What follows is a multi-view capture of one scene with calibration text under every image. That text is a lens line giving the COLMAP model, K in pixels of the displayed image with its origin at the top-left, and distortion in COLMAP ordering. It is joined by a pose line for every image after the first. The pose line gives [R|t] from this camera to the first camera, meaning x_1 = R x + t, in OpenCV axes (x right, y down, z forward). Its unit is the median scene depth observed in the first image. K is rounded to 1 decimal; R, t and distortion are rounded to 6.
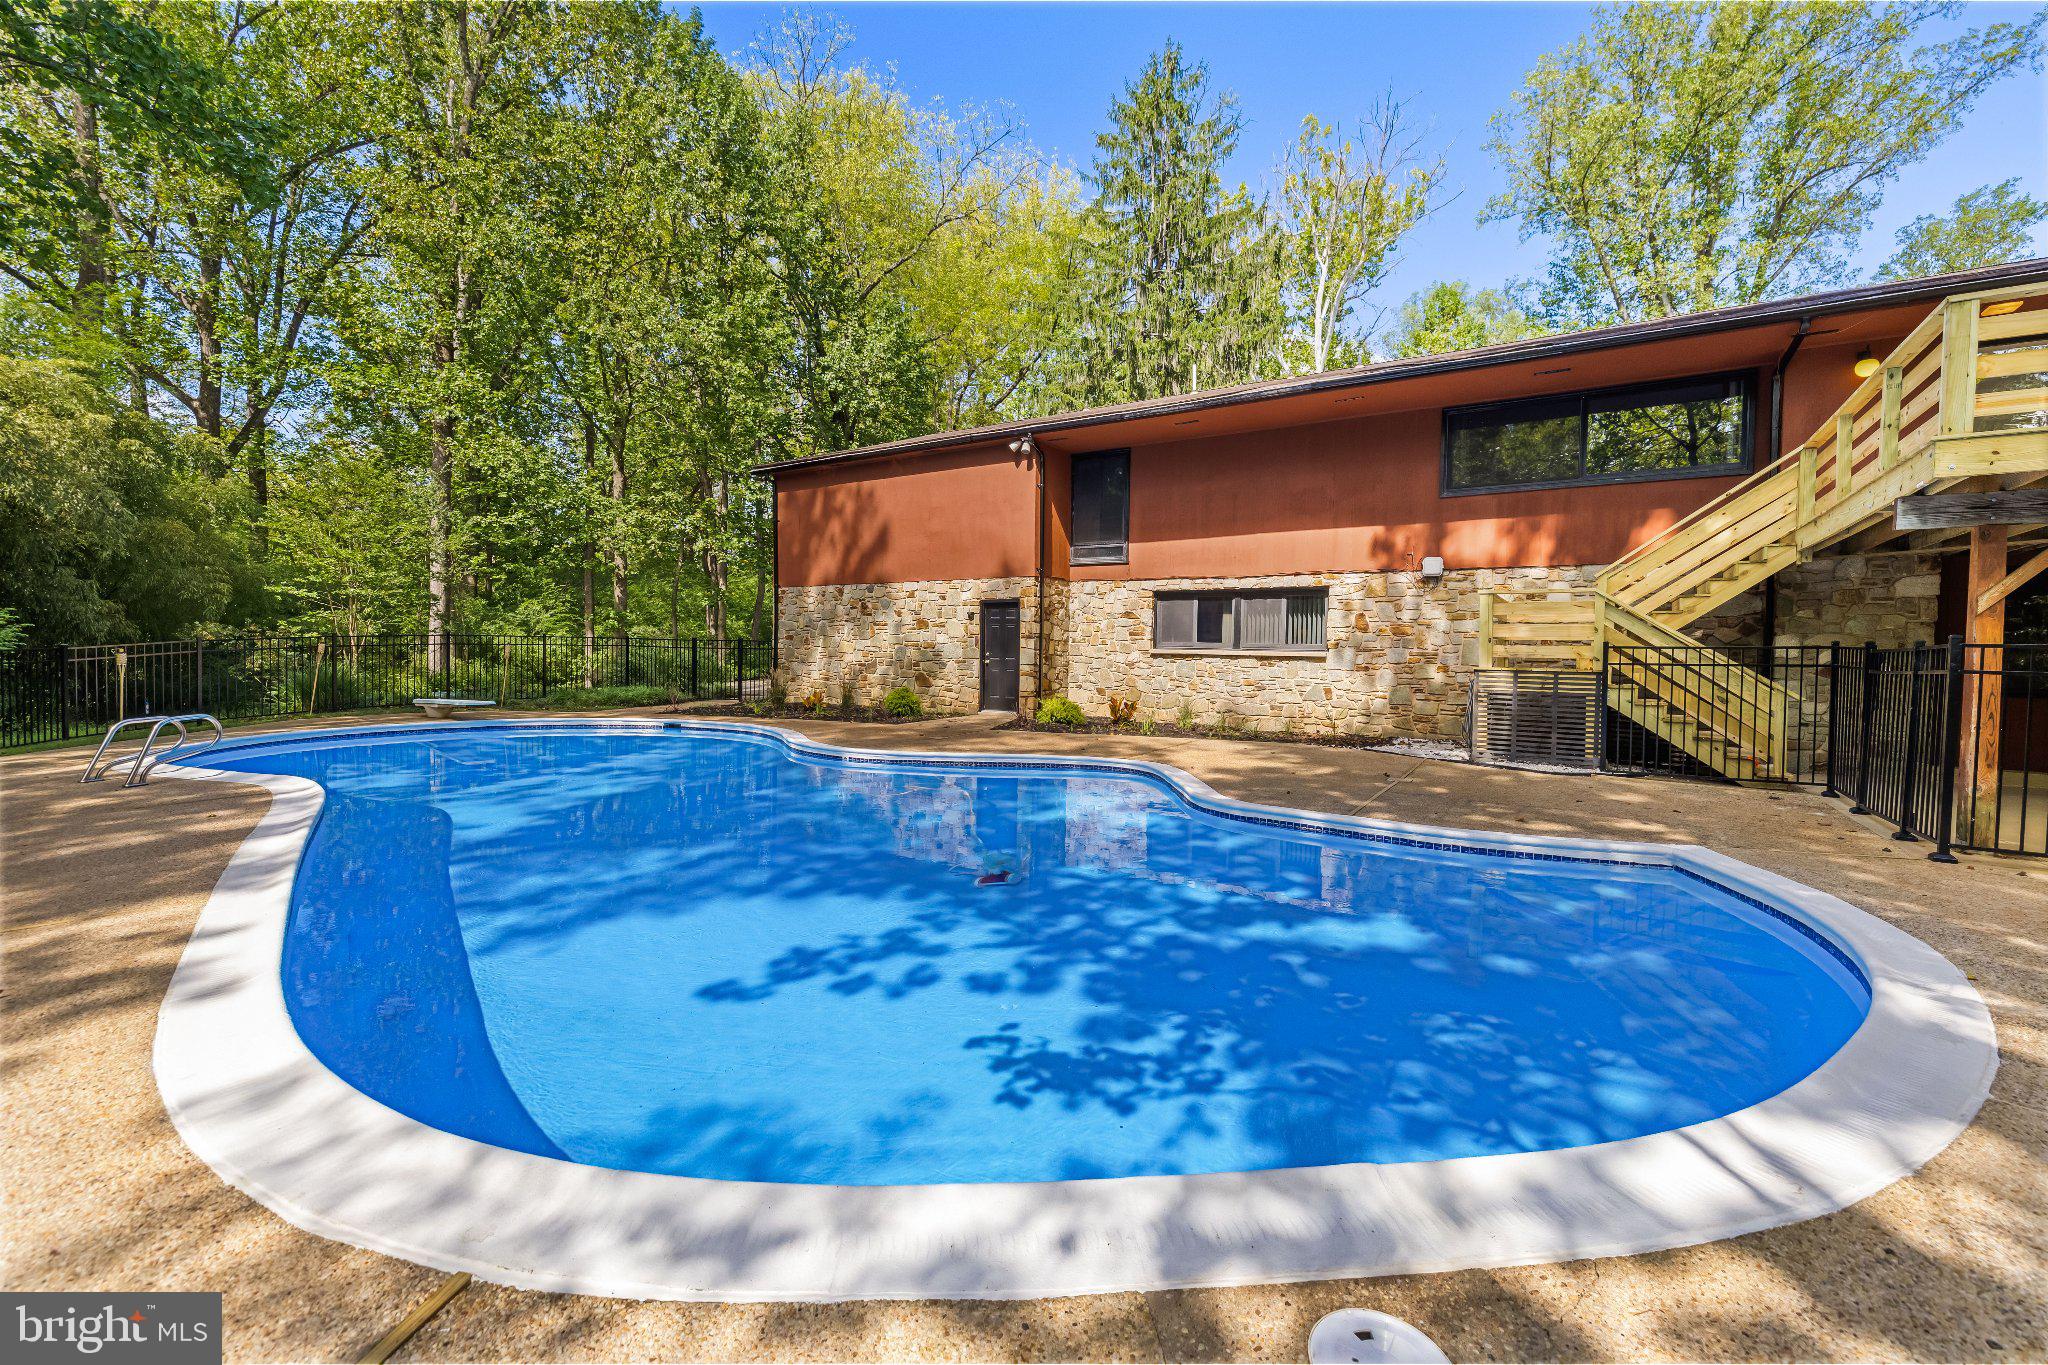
lens RADIAL K [[885.8, 0, 1024.0], [0, 885.8, 682.5], [0, 0, 1]] dist [-0.008152, 0.000132]
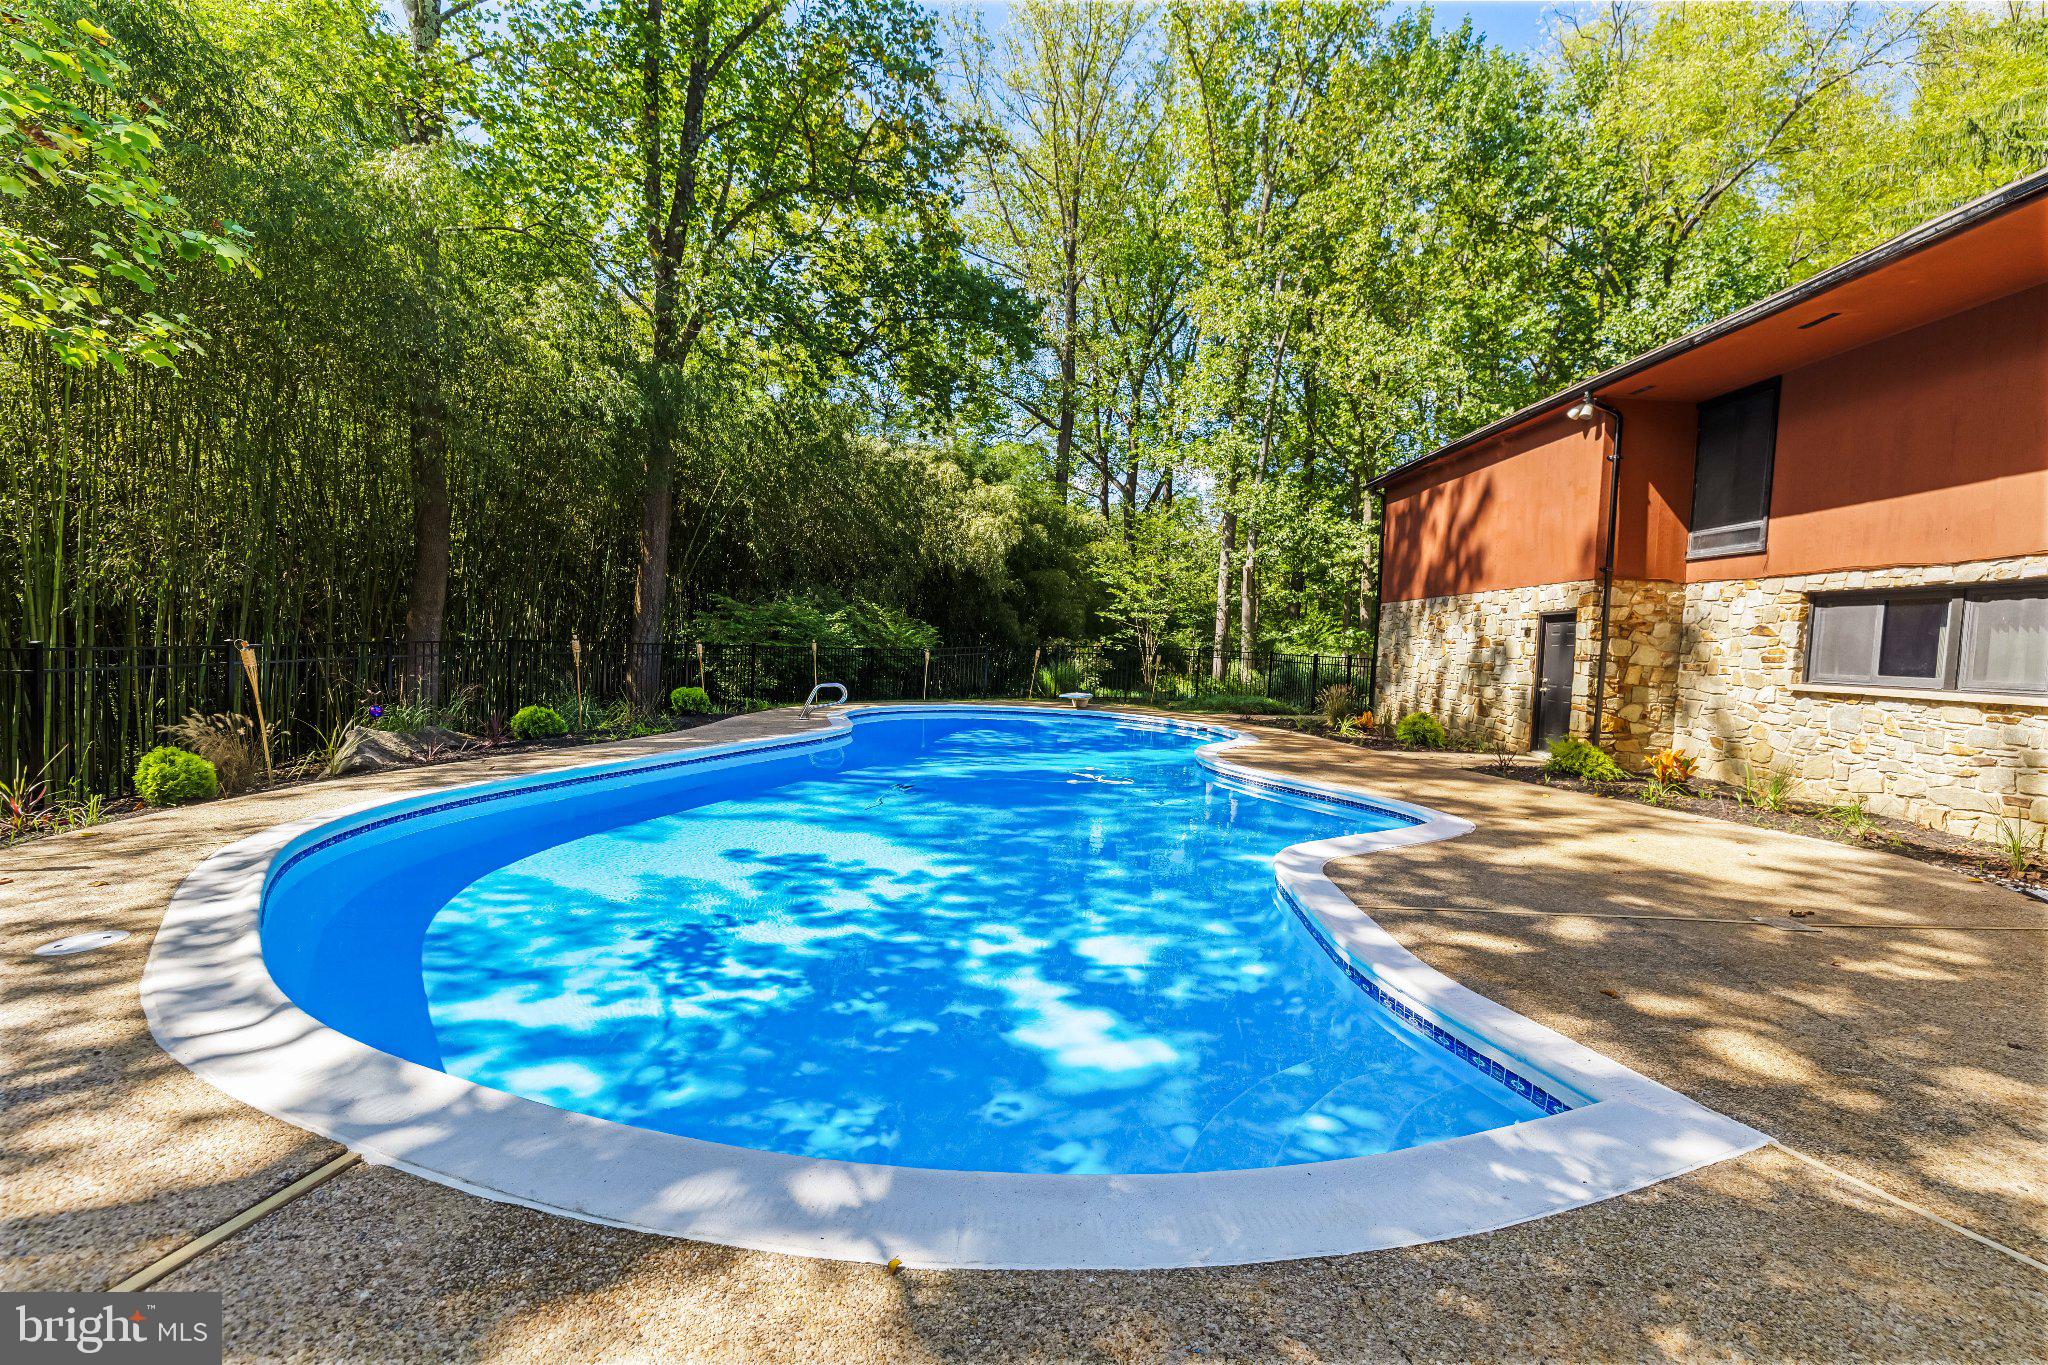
lens RADIAL K [[875.2, 0, 1024.0], [0, 875.2, 682.5], [0, 0, 1]] dist [0.020596, -0.000089]
pose [[0.548323, 0.049344, -0.834810, 0.374340], [-0.071880, 0.997344, 0.011738, -0.006293], [0.833172, 0.053570, 0.550414, 0.185637]]
